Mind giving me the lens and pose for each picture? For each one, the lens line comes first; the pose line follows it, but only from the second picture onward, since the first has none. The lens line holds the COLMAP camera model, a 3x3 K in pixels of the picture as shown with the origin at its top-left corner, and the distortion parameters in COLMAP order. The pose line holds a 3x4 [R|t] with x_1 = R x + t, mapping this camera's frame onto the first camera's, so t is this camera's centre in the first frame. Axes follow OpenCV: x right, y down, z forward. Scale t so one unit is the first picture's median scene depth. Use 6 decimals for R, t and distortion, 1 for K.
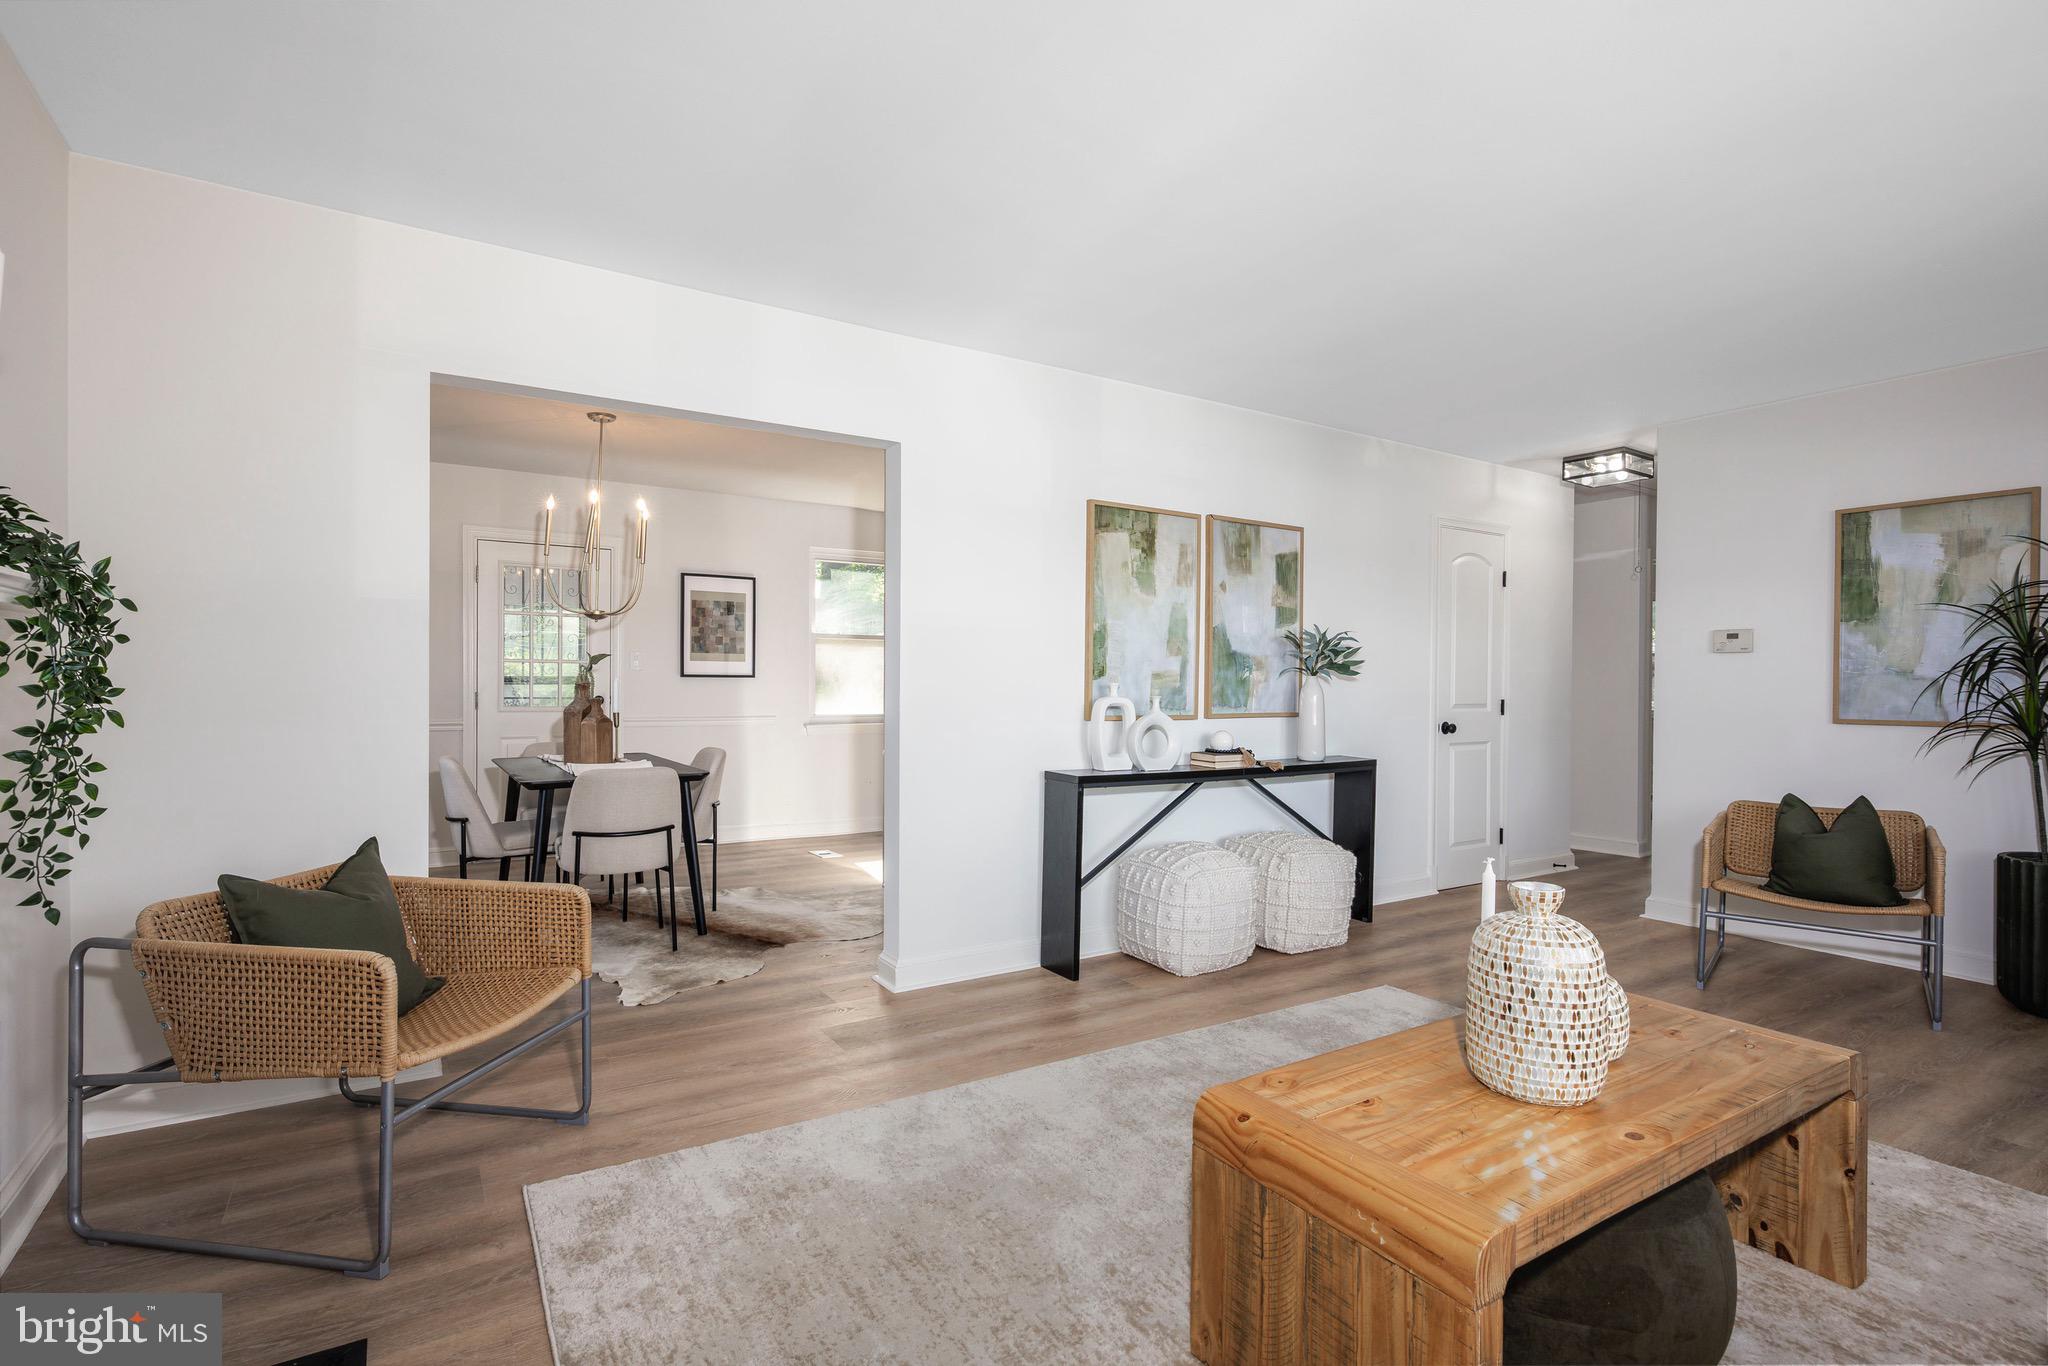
lens RADIAL K [[1003.0, 0, 1028.7], [0, 1003.0, 686.1], [0, 0, 1]] dist [-0.000358, 0.000333]
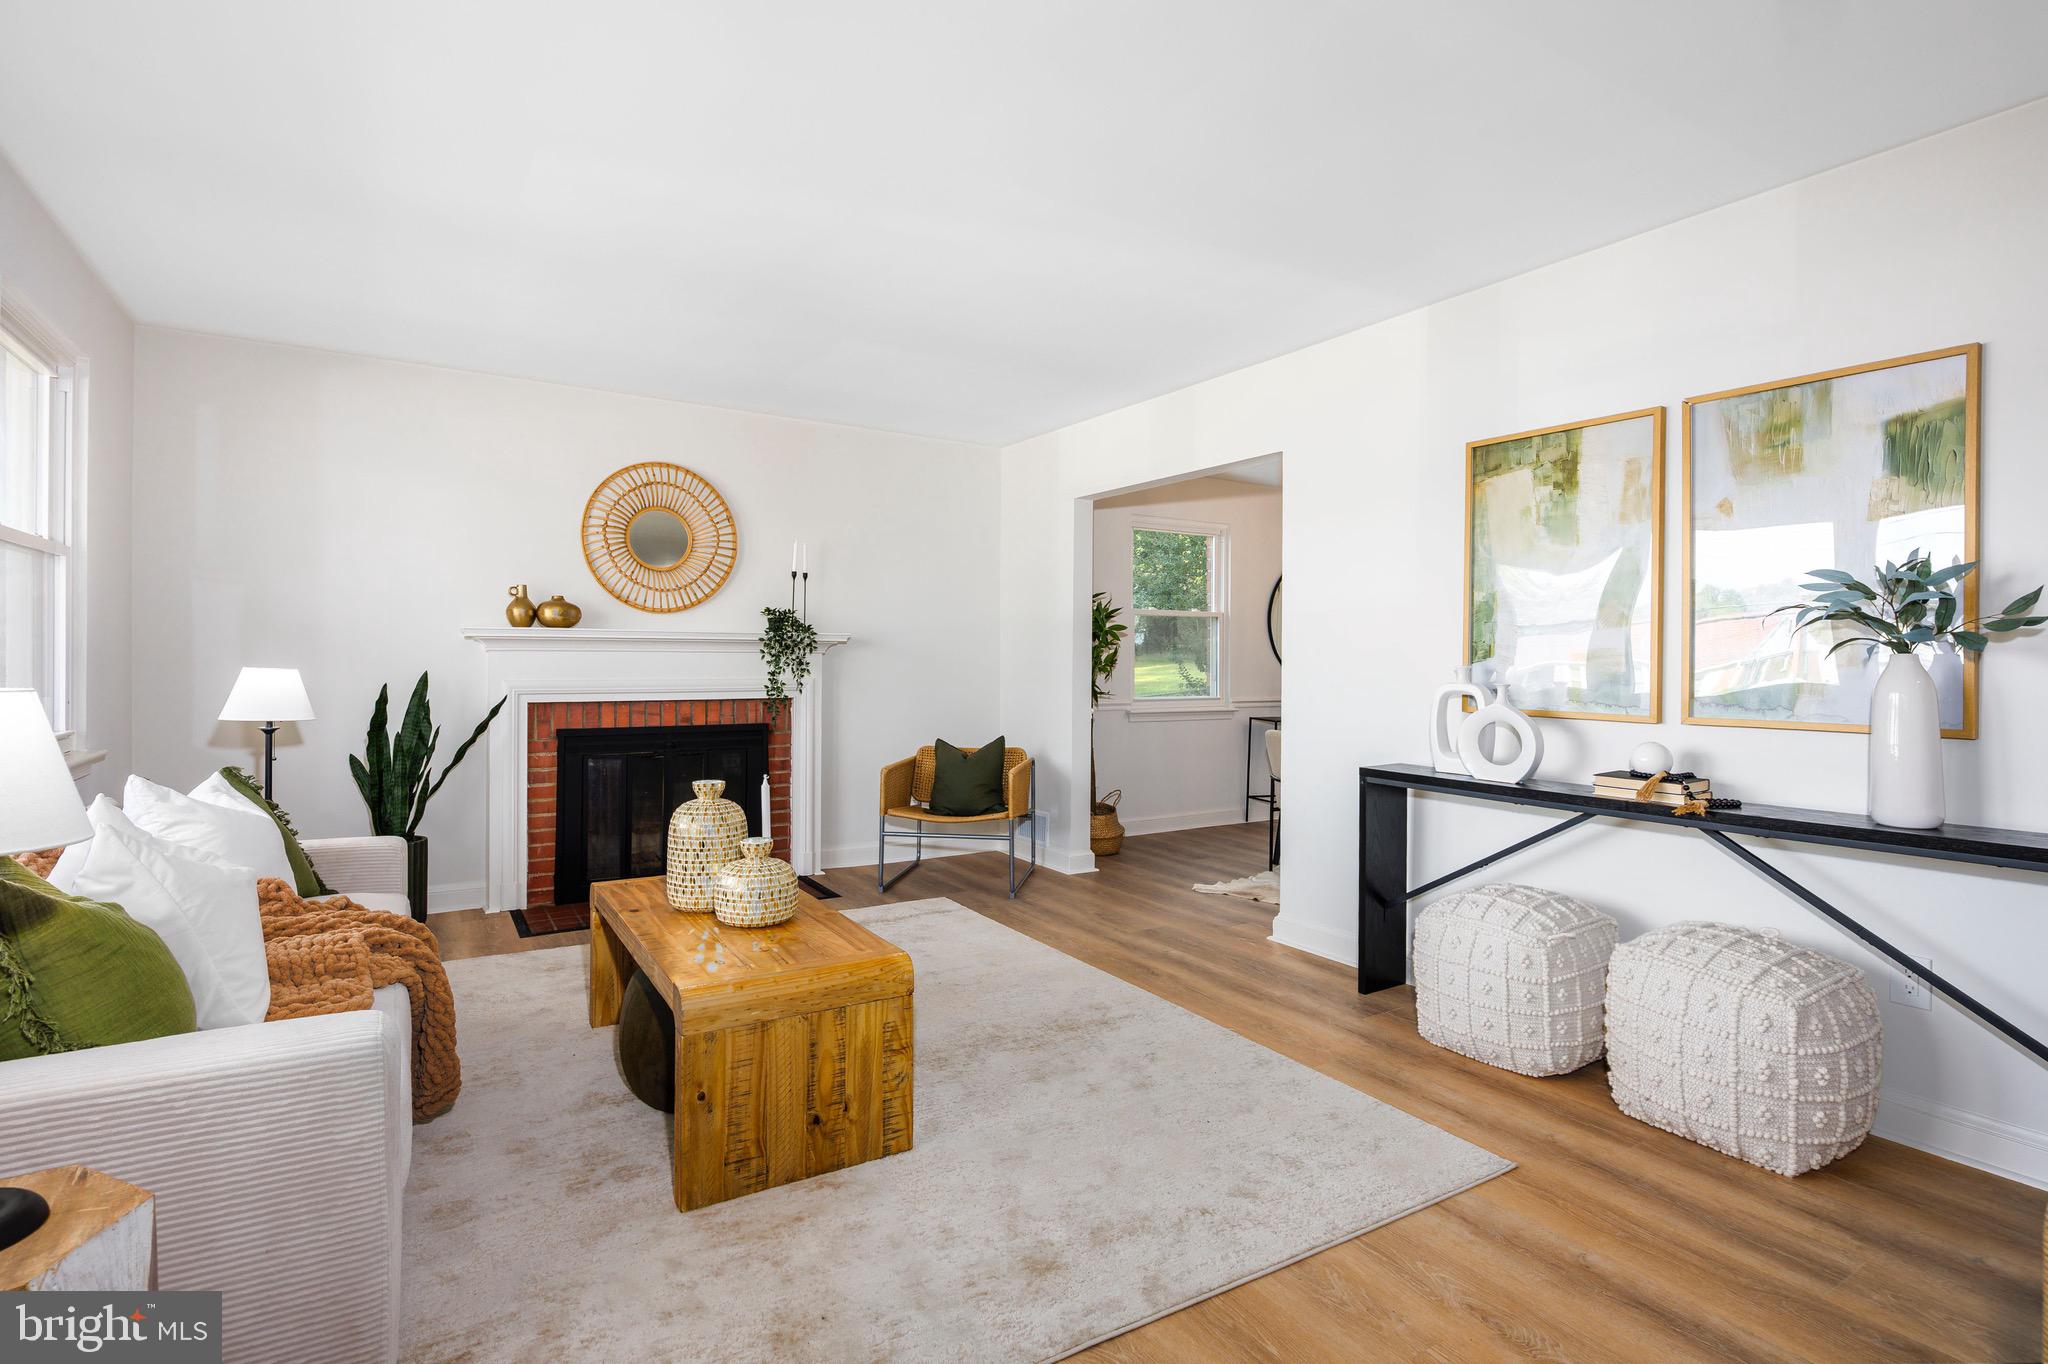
lens RADIAL K [[1003.0, 0, 1024.0], [0, 1003.0, 666.7], [0, 0, 1]] dist [-0.000358, 0.000333]
pose [[-0.021326, -0.000040, -0.999773, 0.852671], [-0.014165, 0.999900, 0.000263, 0.002046], [0.999672, 0.014167, -0.021325, 0.629230]]
